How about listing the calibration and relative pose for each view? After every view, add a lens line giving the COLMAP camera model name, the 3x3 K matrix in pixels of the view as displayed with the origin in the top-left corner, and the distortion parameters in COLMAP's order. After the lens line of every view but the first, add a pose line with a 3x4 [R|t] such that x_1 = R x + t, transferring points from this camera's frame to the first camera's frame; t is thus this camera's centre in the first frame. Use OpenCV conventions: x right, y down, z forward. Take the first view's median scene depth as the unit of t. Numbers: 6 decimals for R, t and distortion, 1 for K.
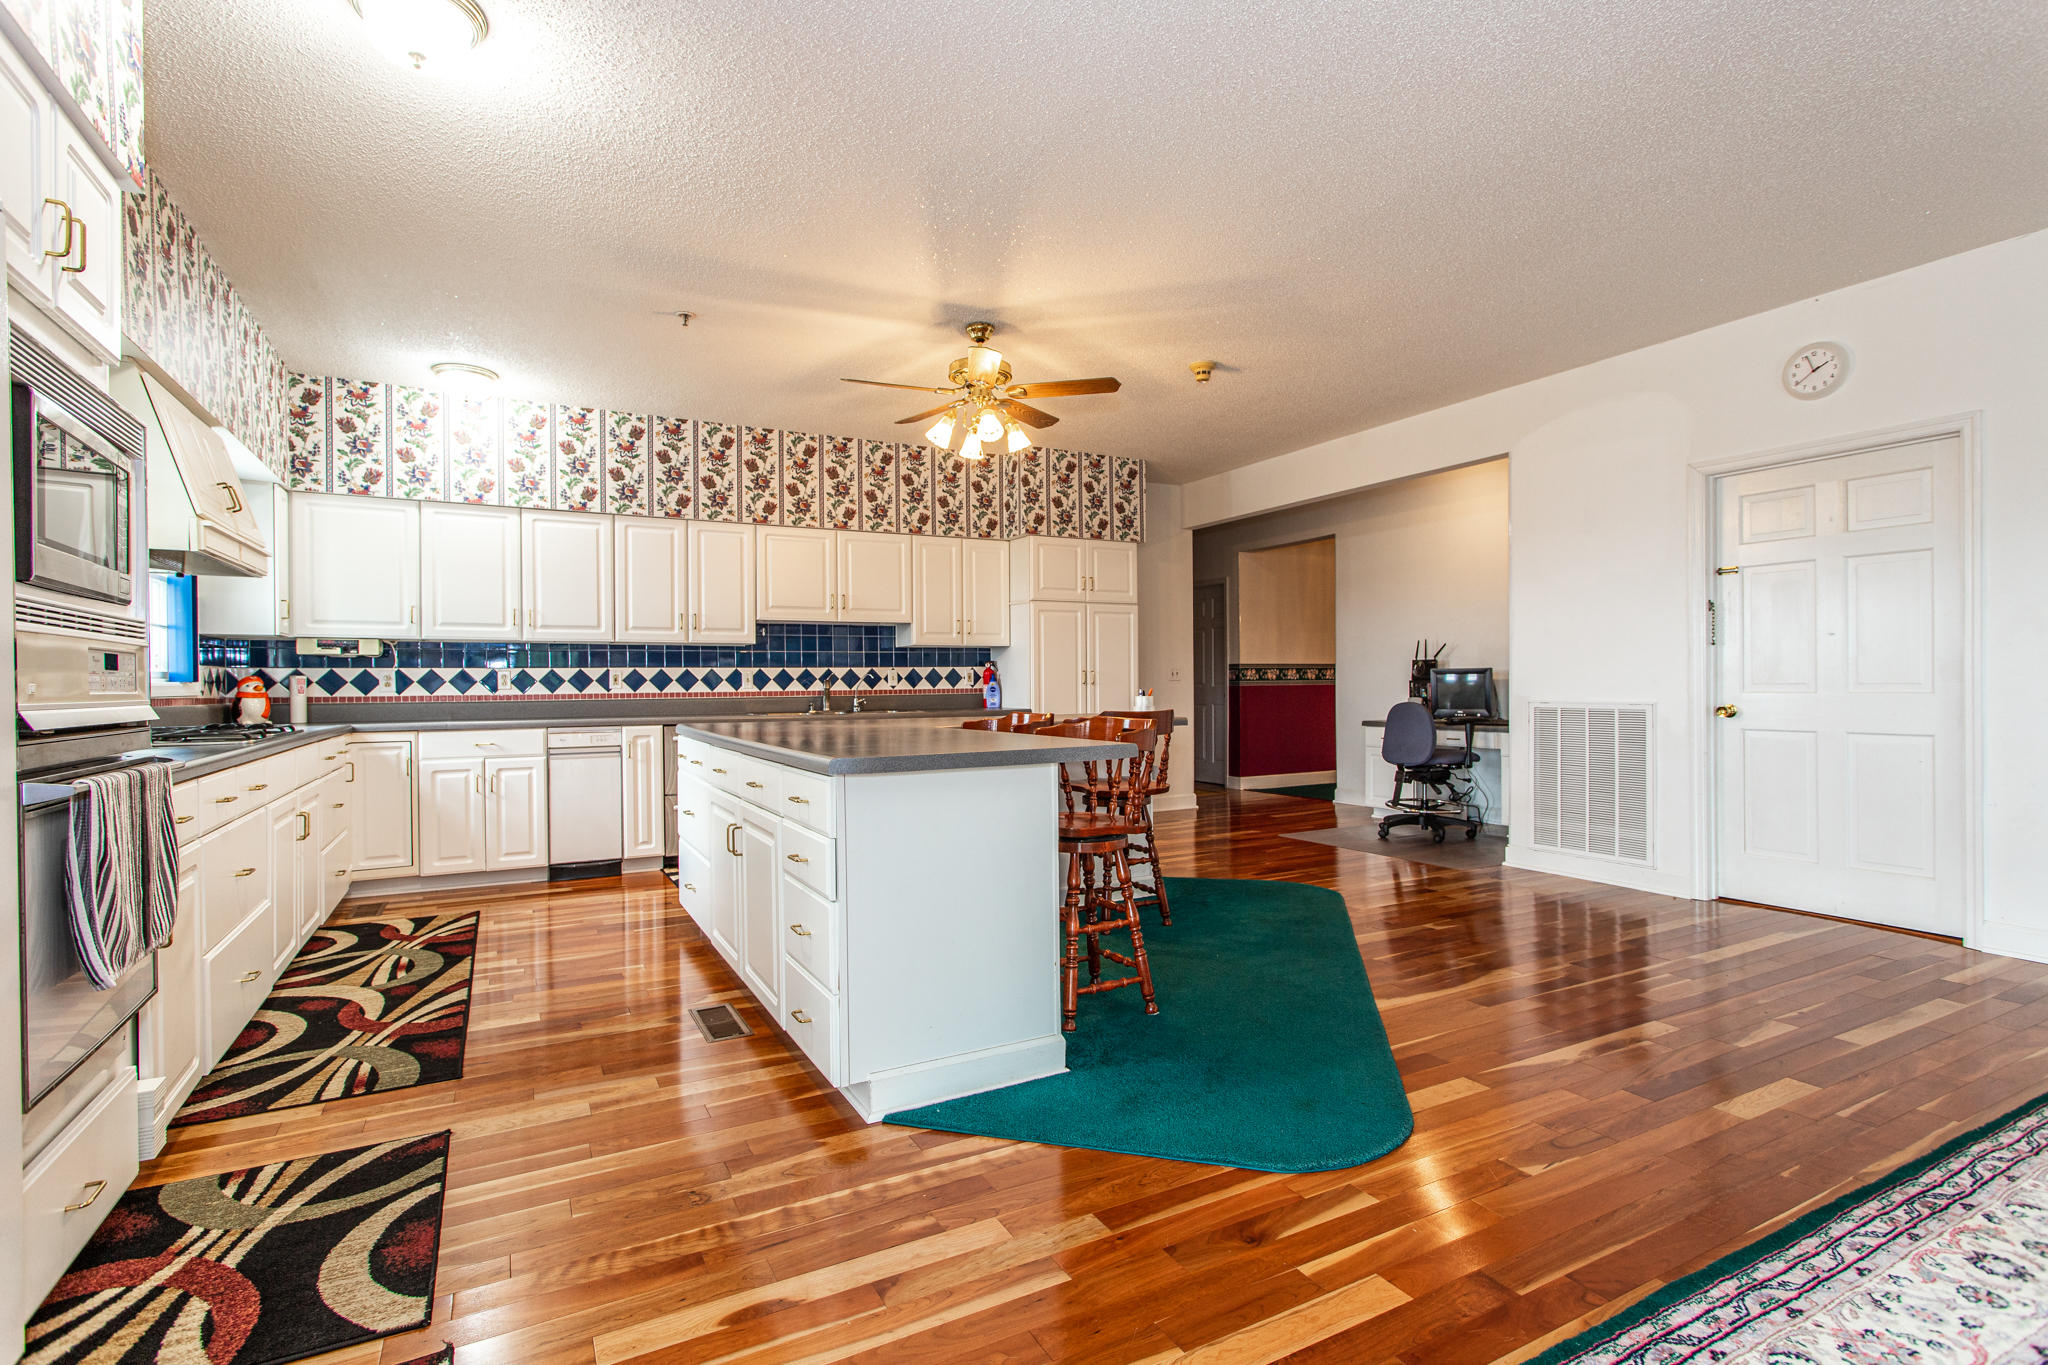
lens RADIAL K [[971.6, 0, 1019.4], [0, 971.6, 687.2], [0, 0, 1]] dist [0.002322, 0.001435]
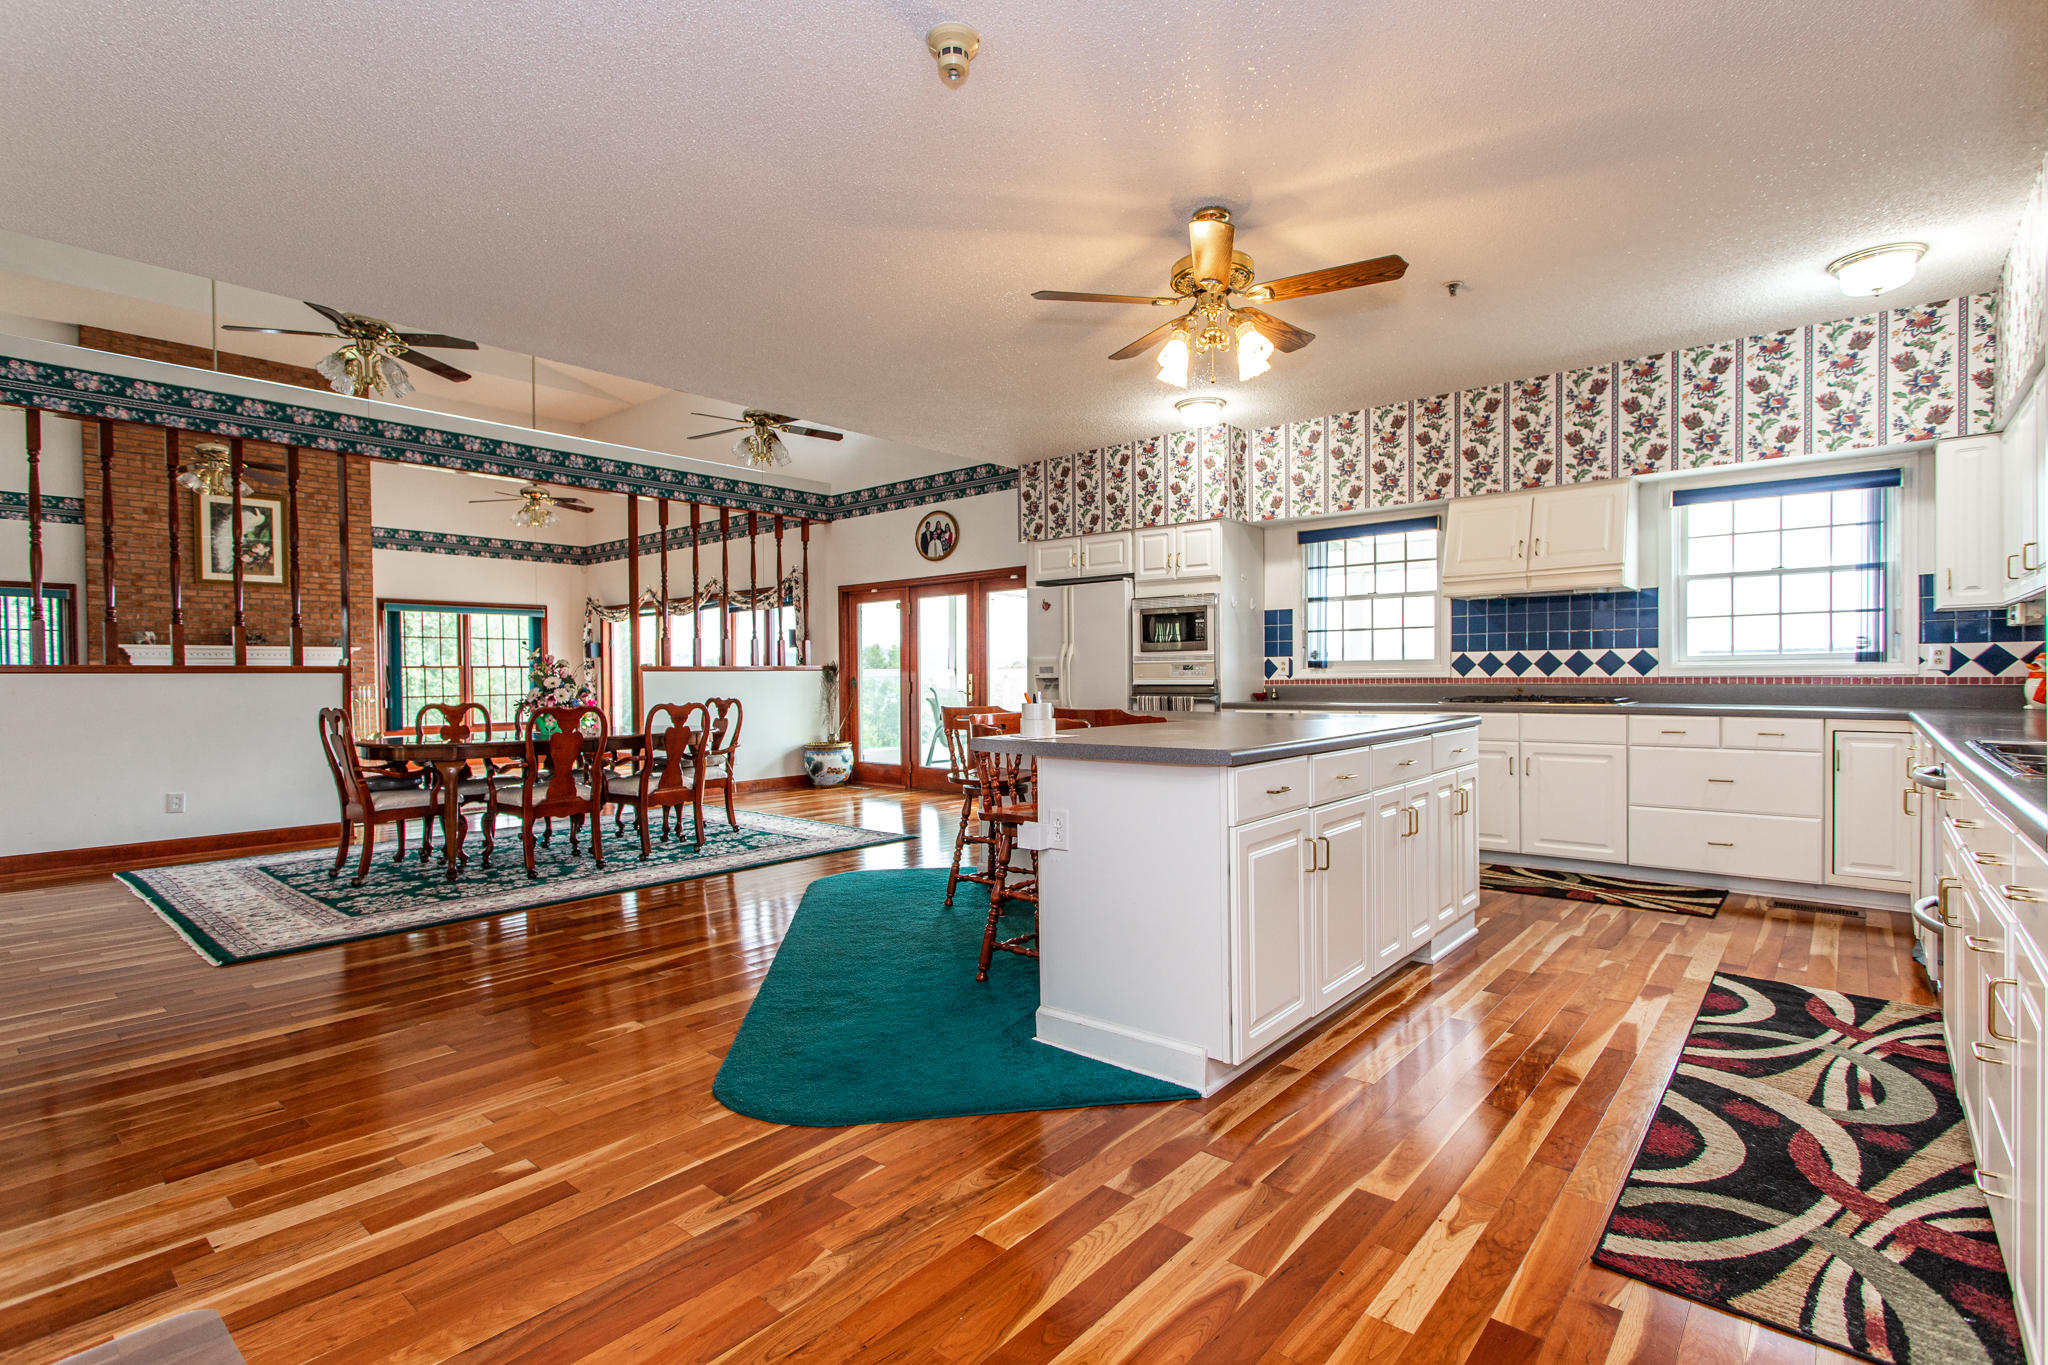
lens RADIAL K [[971.6, 0, 1019.4], [0, 971.6, 687.2], [0, 0, 1]] dist [0.002322, 0.001435]
pose [[-0.932839, 0.023065, -0.359555, 0.297048], [0.016156, 0.999623, 0.022208, -0.012584], [0.359931, 0.014907, -0.932860, 1.287582]]
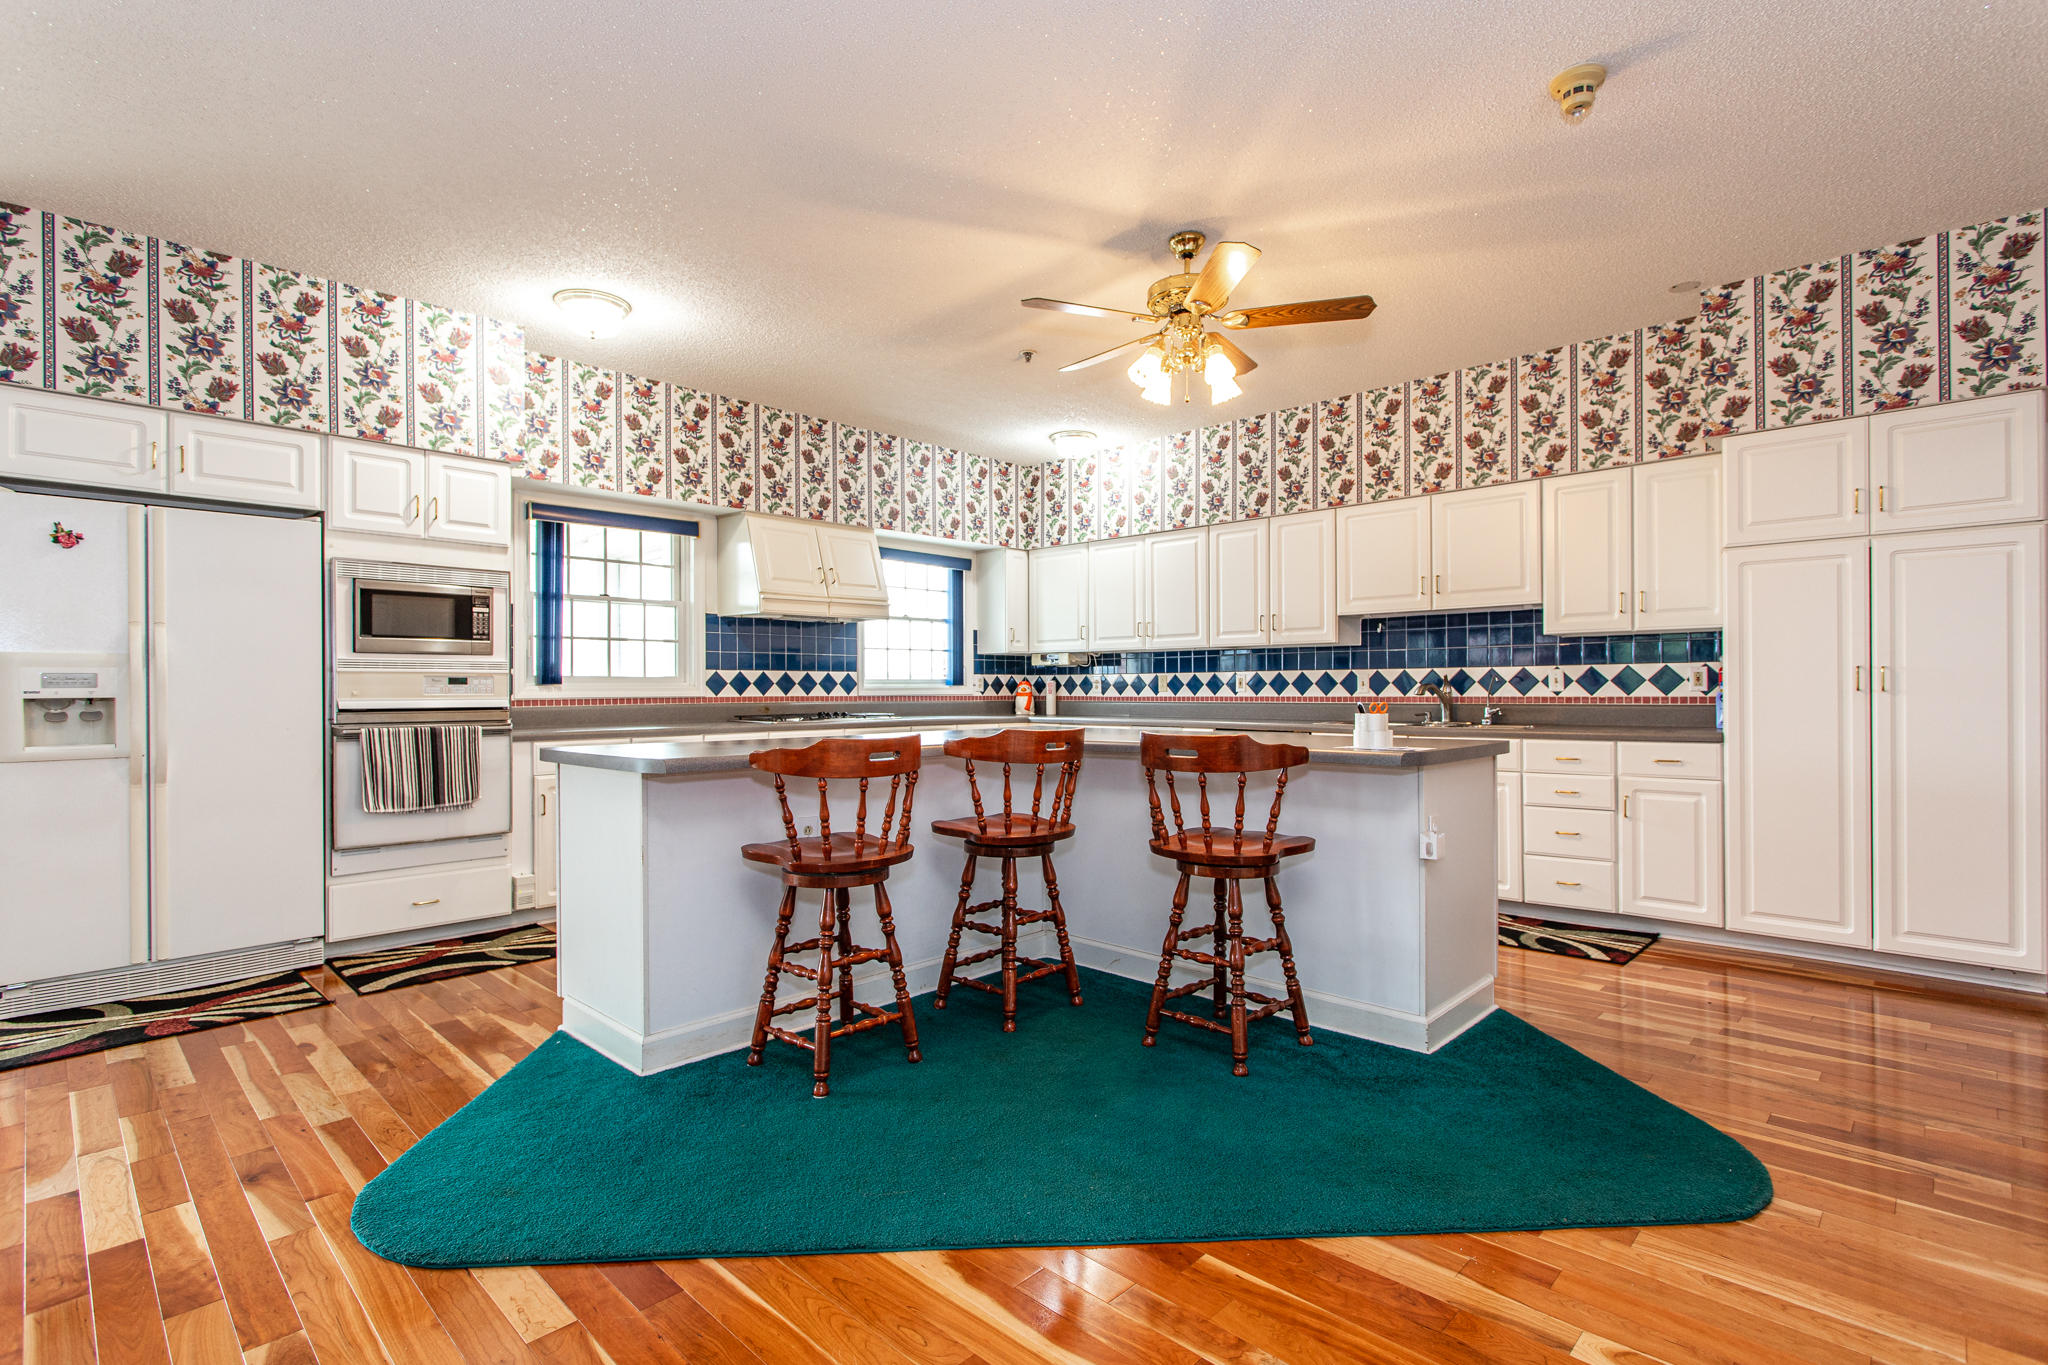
lens RADIAL K [[972.5, 0, 1019.0], [0, 972.5, 686.6], [0, 0, 1]] dist [0.000072, 0.001807]
pose [[0.302937, 0.004681, -0.952999, 0.517660], [-0.003863, 0.999986, 0.003684, -0.007357], [0.953003, 0.002565, 0.302950, 0.486603]]
